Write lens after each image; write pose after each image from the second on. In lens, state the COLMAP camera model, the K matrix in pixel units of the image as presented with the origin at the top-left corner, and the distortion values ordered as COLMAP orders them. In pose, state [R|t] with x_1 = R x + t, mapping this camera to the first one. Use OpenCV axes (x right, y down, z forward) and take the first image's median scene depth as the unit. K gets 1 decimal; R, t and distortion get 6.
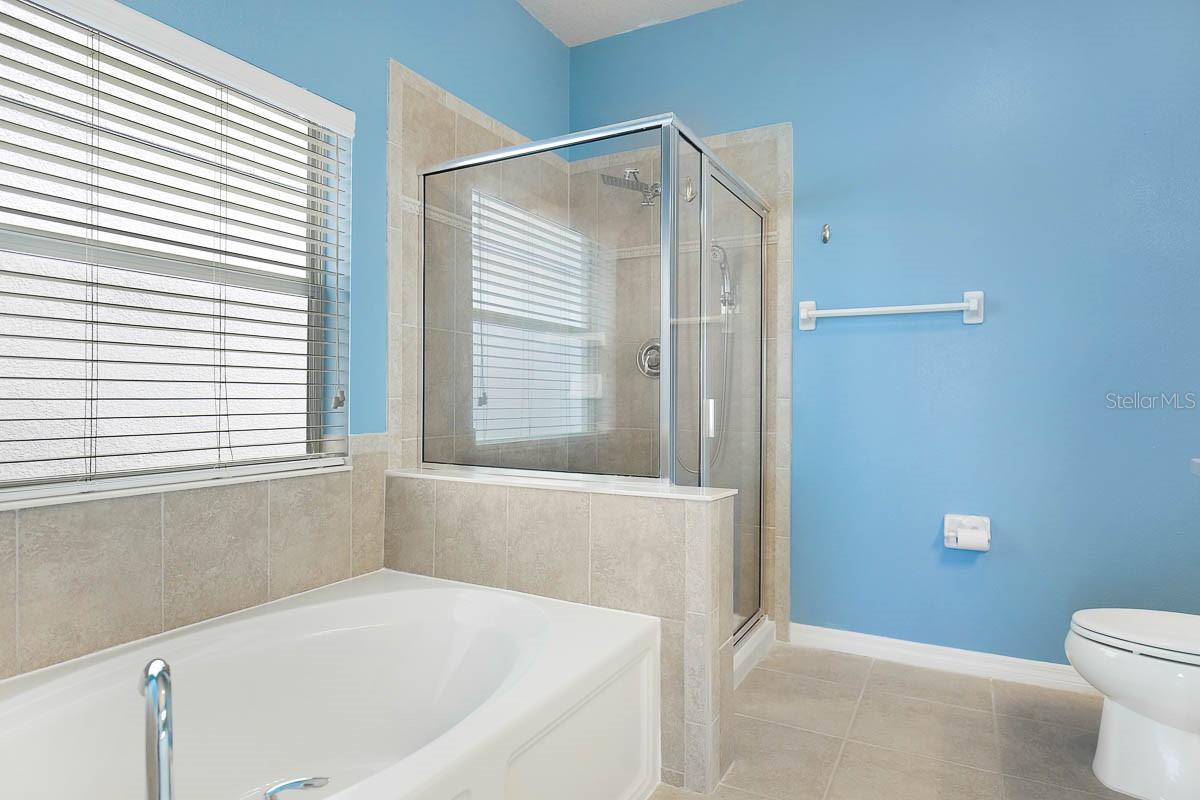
lens RADIAL K [[665.6, 0, 598.9], [0, 665.6, 395.6], [0, 0, 1]] dist [-0.018772, -0.000023]
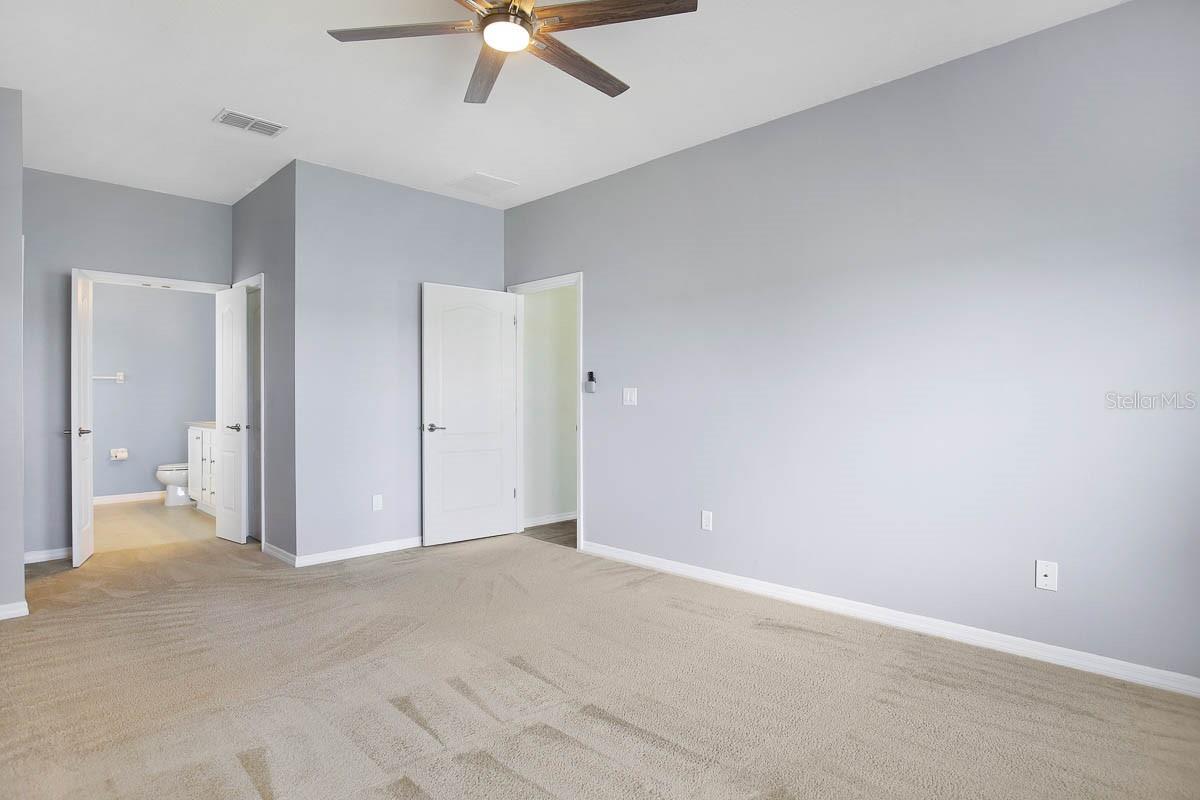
lens RADIAL K [[665.6, 0, 598.9], [0, 665.6, 395.6], [0, 0, 1]] dist [-0.018772, -0.000023]
pose [[0.279543, -0.005823, 0.960116, -1.655550], [0.000703, 0.999983, 0.005860, -0.070935], [-0.960133, -0.000963, 0.279542, -1.869395]]
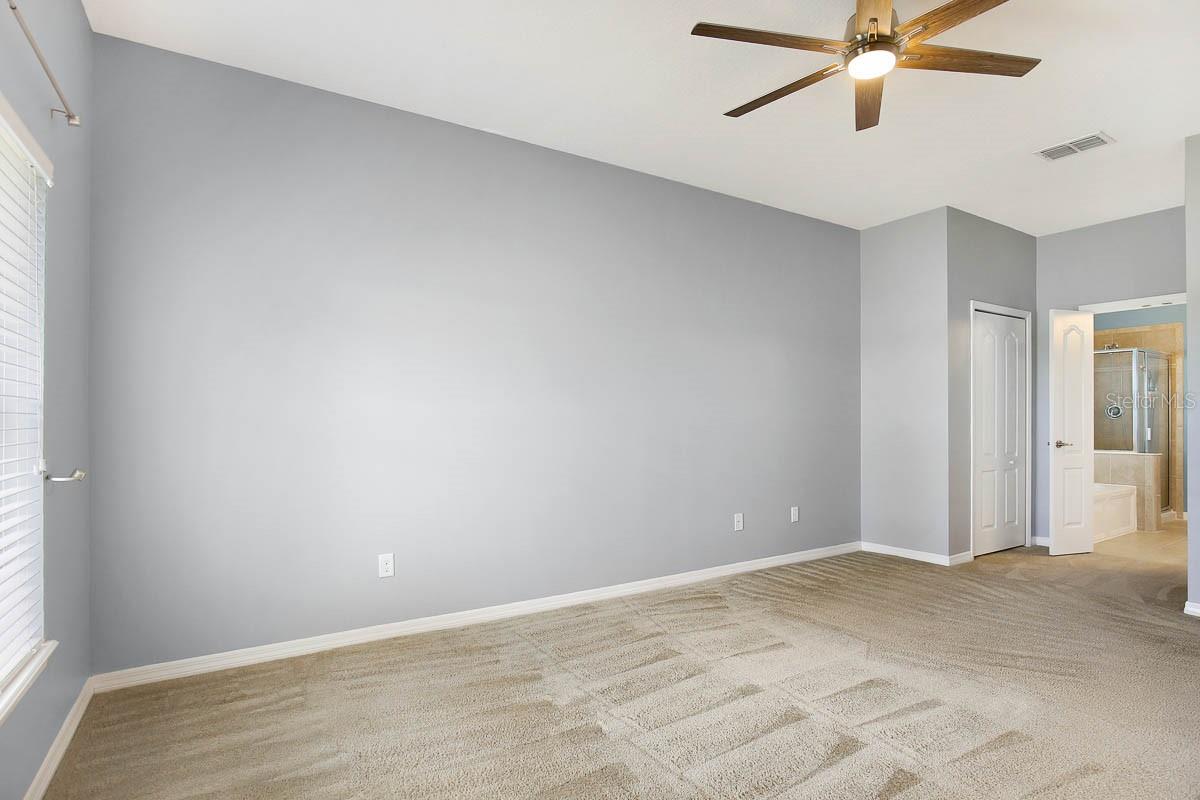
lens RADIAL K [[604.3, 0, 600.3], [0, 604.3, 414.0], [0, 0, 1]] dist [-0.021746, 0.000081]
pose [[0.868905, -0.009383, -0.494890, -0.633630], [0.009132, 0.999954, -0.002925, -0.071355], [0.494894, -0.001978, 0.868951, -2.475290]]
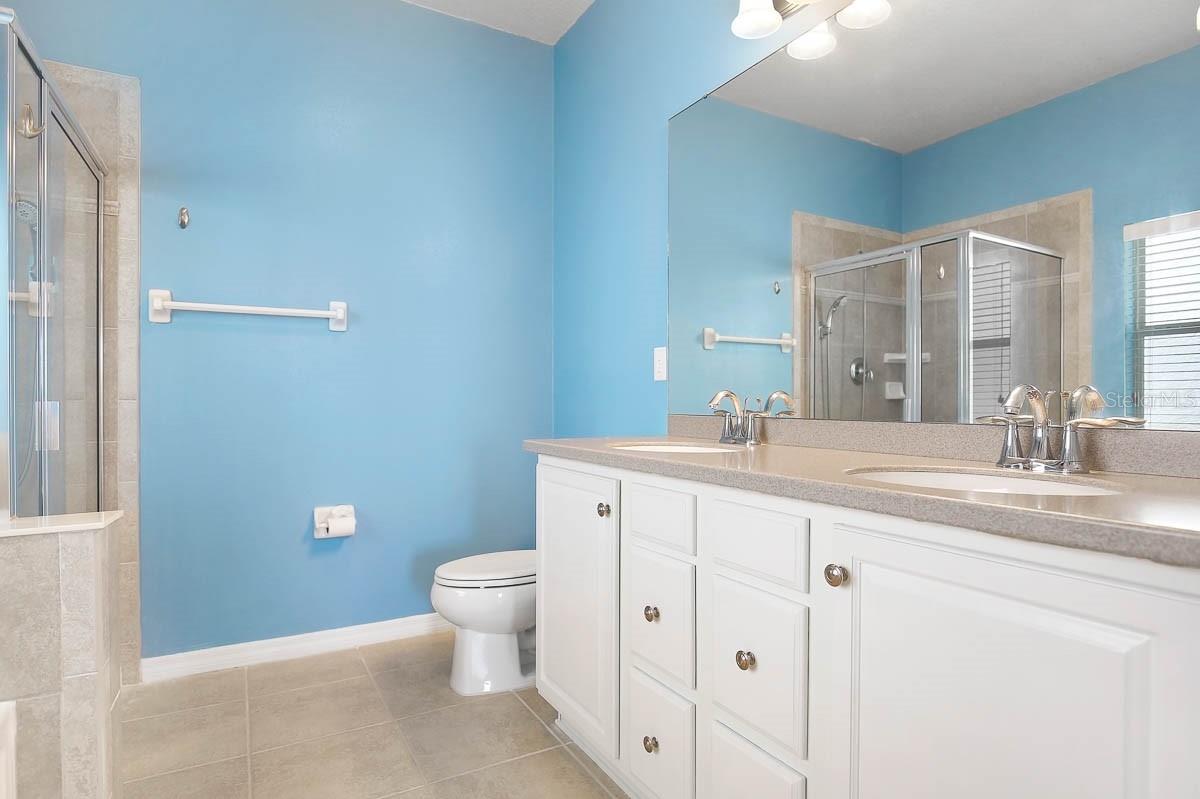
lens RADIAL K [[649.6, 0, 600.0], [0, 649.6, 399.5], [0, 0, 1]] dist [-0.026810, 0.009803]
pose [[0.533205, -0.005196, 0.845970, -0.111835], [0.001653, 0.999986, 0.005100, 0.000264], [-0.845985, -0.001321, 0.533206, 0.056874]]
